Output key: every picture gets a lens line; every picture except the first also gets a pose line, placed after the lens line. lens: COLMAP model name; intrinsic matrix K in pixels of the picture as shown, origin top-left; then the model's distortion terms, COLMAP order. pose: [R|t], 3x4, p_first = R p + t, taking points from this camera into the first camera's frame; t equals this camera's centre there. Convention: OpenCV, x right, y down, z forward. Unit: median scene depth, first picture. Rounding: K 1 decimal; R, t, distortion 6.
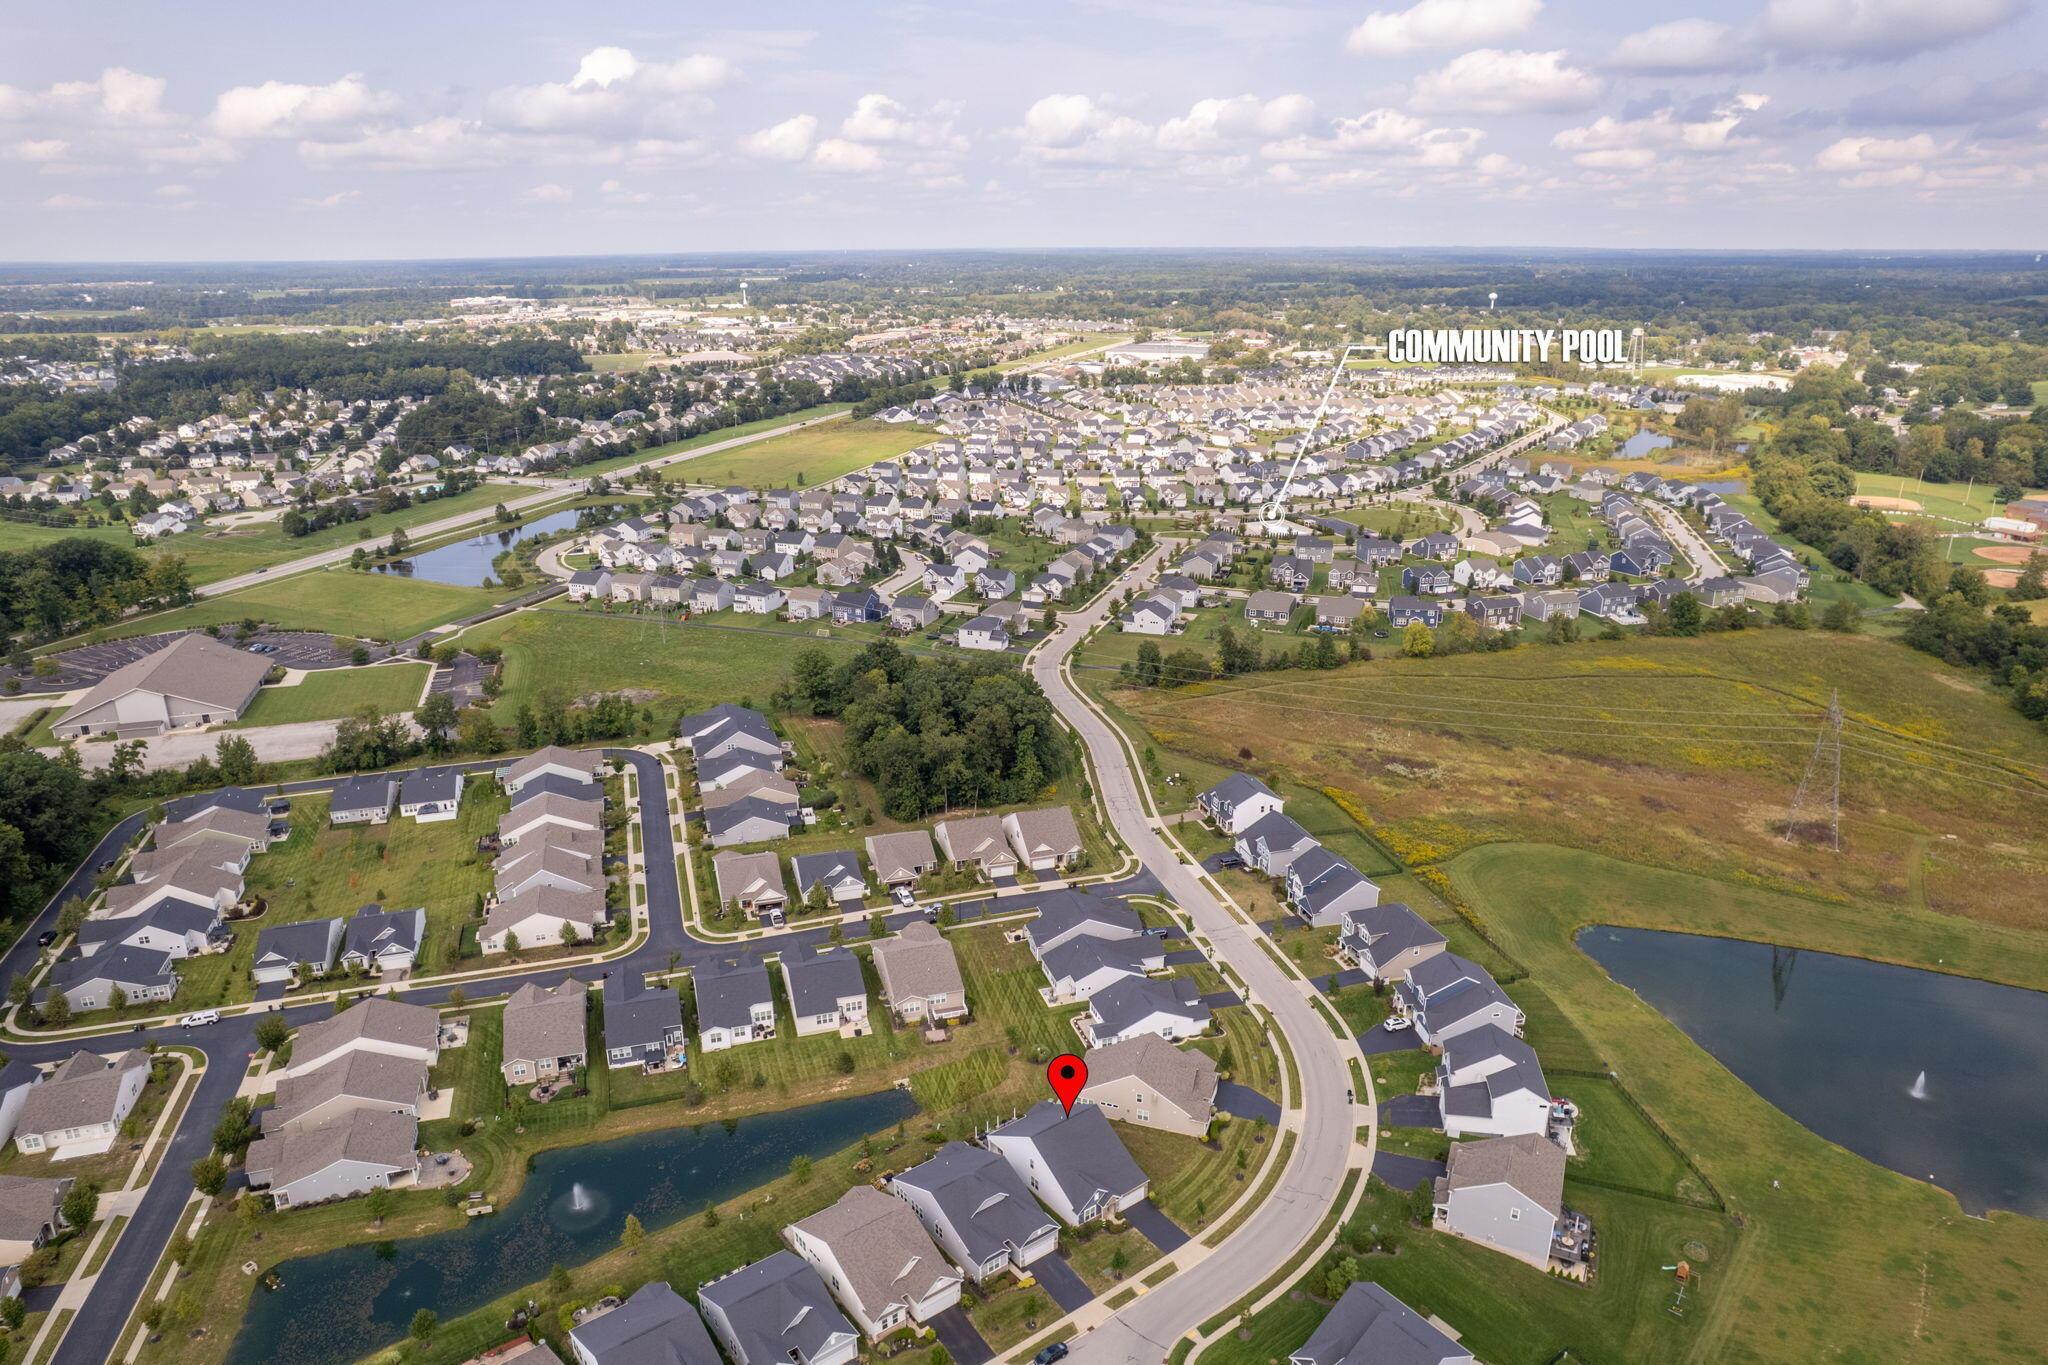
lens RADIAL K [[1308.5, 0, 1025.3], [0, 1308.5, 715.9], [0, 0, 1]] dist [-0.066470, 0.053272]
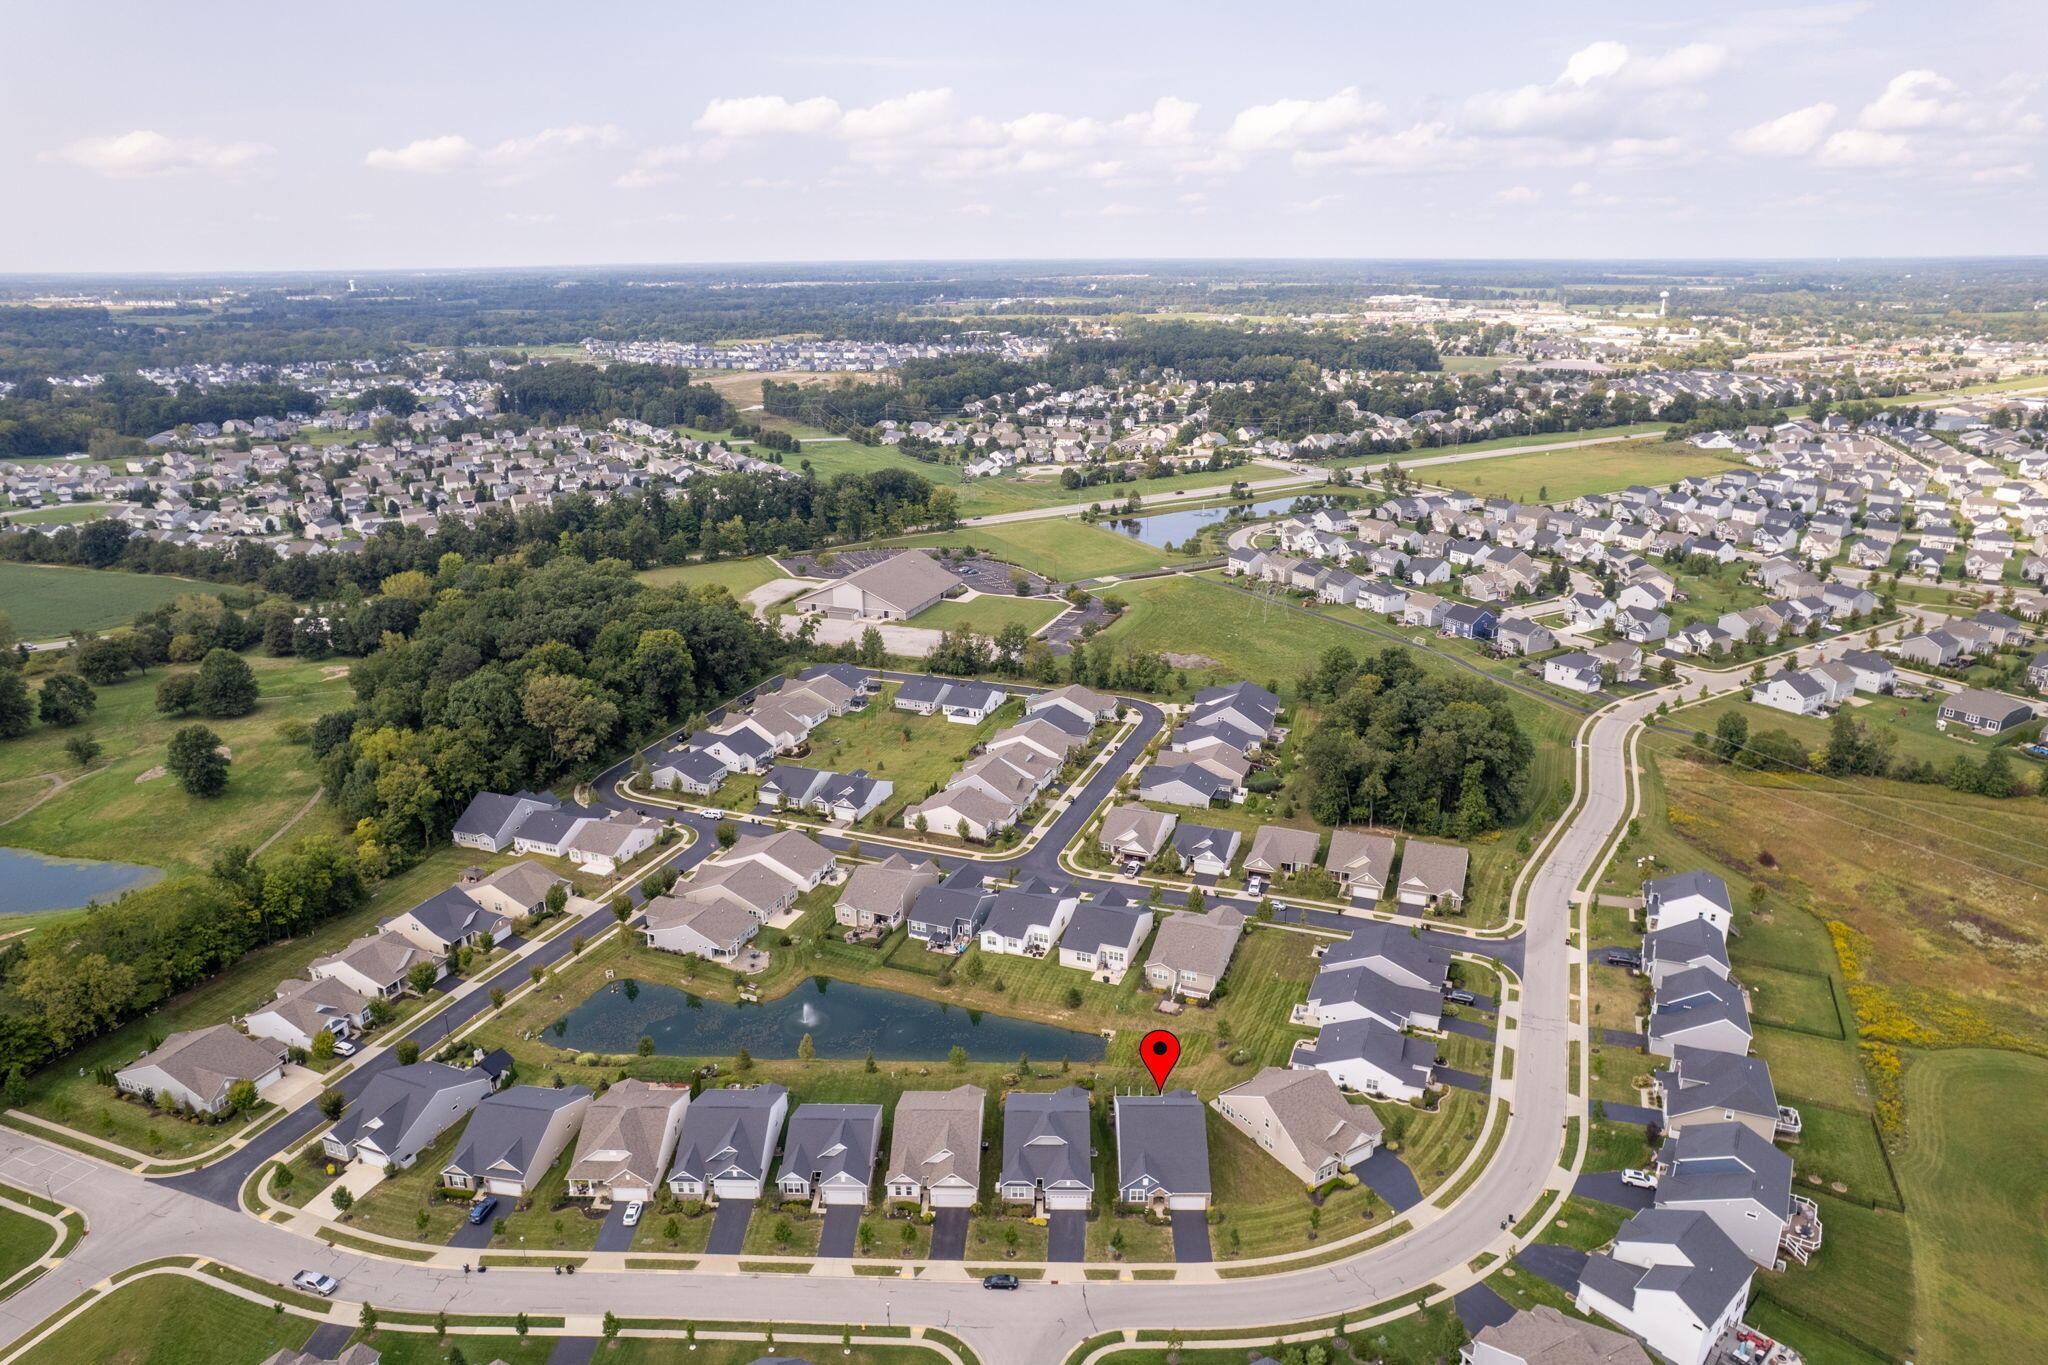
lens RADIAL K [[1308.5, 0, 1025.3], [0, 1308.5, 715.9], [0, 0, 1]] dist [-0.066470, 0.053272]
pose [[0.781810, 0.208198, -0.587730, 0.278935], [-0.209251, 0.975548, 0.067230, -0.017476], [0.587356, 0.070421, 0.806259, 0.059092]]
